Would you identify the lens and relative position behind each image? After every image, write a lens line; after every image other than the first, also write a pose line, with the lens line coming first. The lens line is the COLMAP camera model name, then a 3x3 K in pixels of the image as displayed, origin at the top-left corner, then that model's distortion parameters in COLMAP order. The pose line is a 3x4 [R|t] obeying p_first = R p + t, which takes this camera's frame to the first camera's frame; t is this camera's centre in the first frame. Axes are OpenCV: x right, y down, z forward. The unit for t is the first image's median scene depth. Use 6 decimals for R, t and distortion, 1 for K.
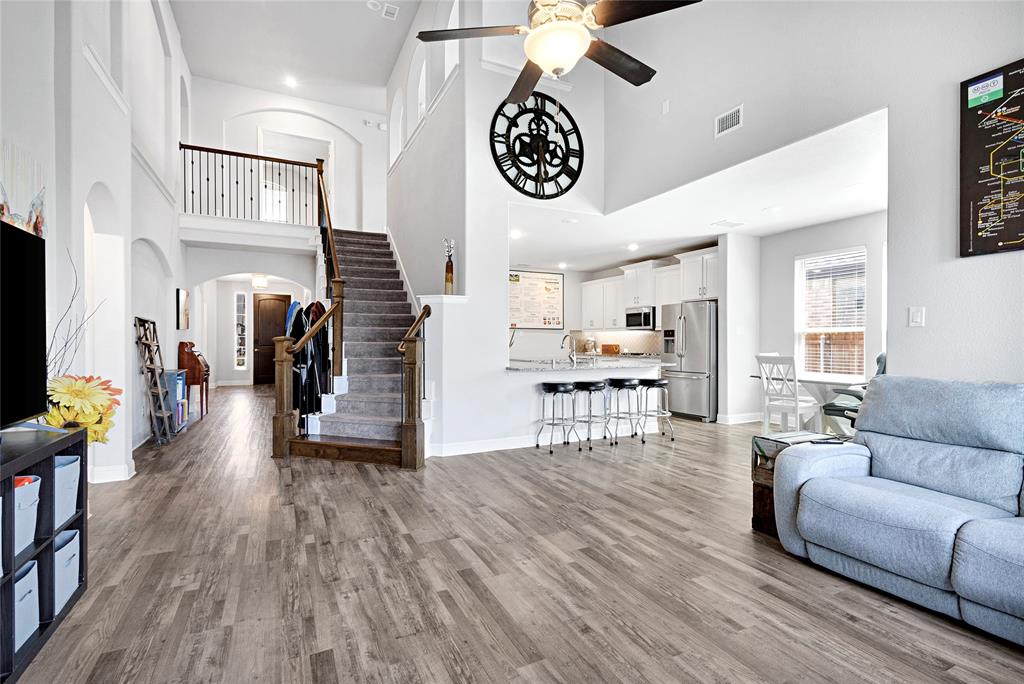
lens RADIAL K [[476.5, 0, 514.2], [0, 476.5, 343.8], [0, 0, 1]] dist [0.002622, -0.000033]
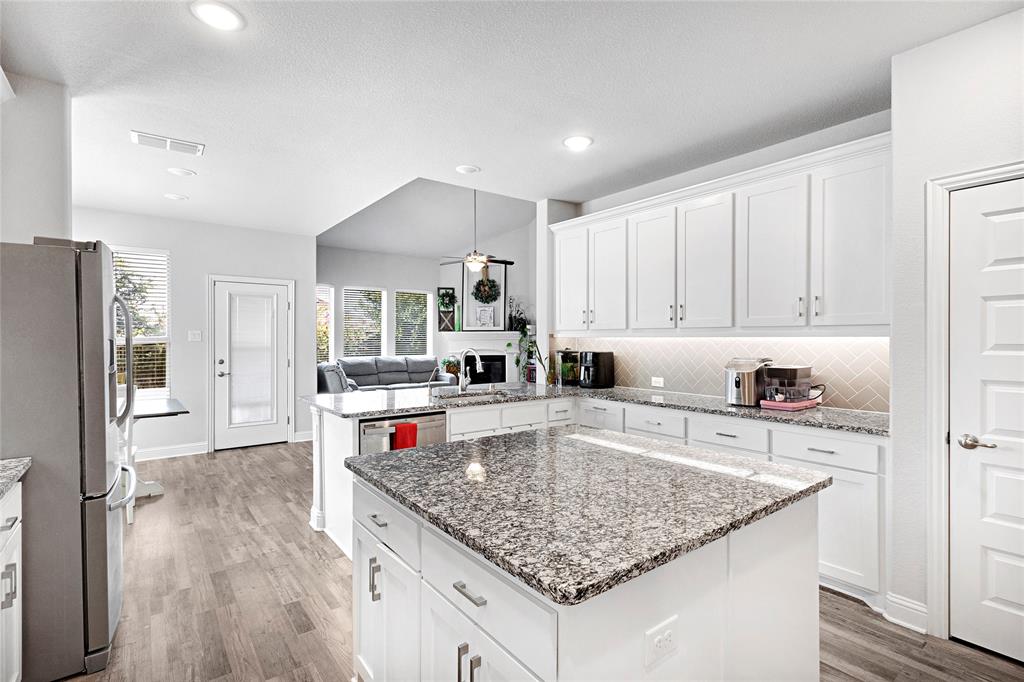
lens RADIAL K [[484.7, 0, 513.1], [0, 484.7, 336.0], [0, 0, 1]] dist [0.003753, -0.001463]
pose [[-0.981069, -0.000056, -0.193658, 0.209537], [-0.000876, 0.999991, 0.004151, -0.045065], [0.193656, 0.004242, -0.981060, 1.871713]]
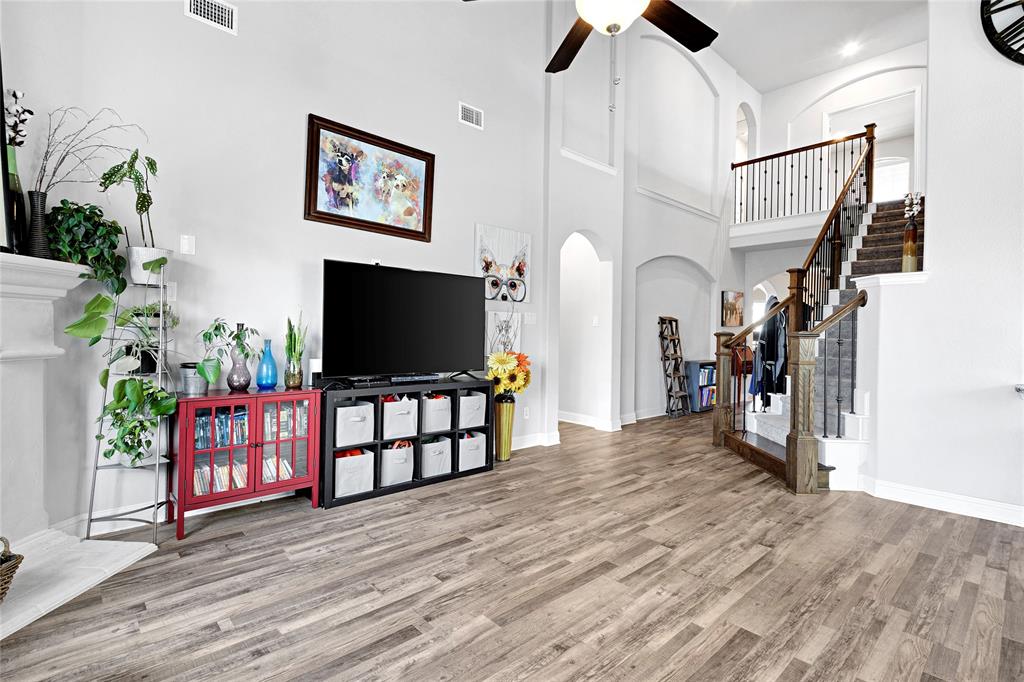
lens RADIAL K [[484.7, 0, 513.1], [0, 484.7, 336.0], [0, 0, 1]] dist [0.003753, -0.001463]
pose [[0.284345, 0.008432, -0.958685, 0.370699], [-0.022089, 0.999753, 0.002242, 0.002001], [0.958468, 0.020539, 0.284461, 0.235573]]
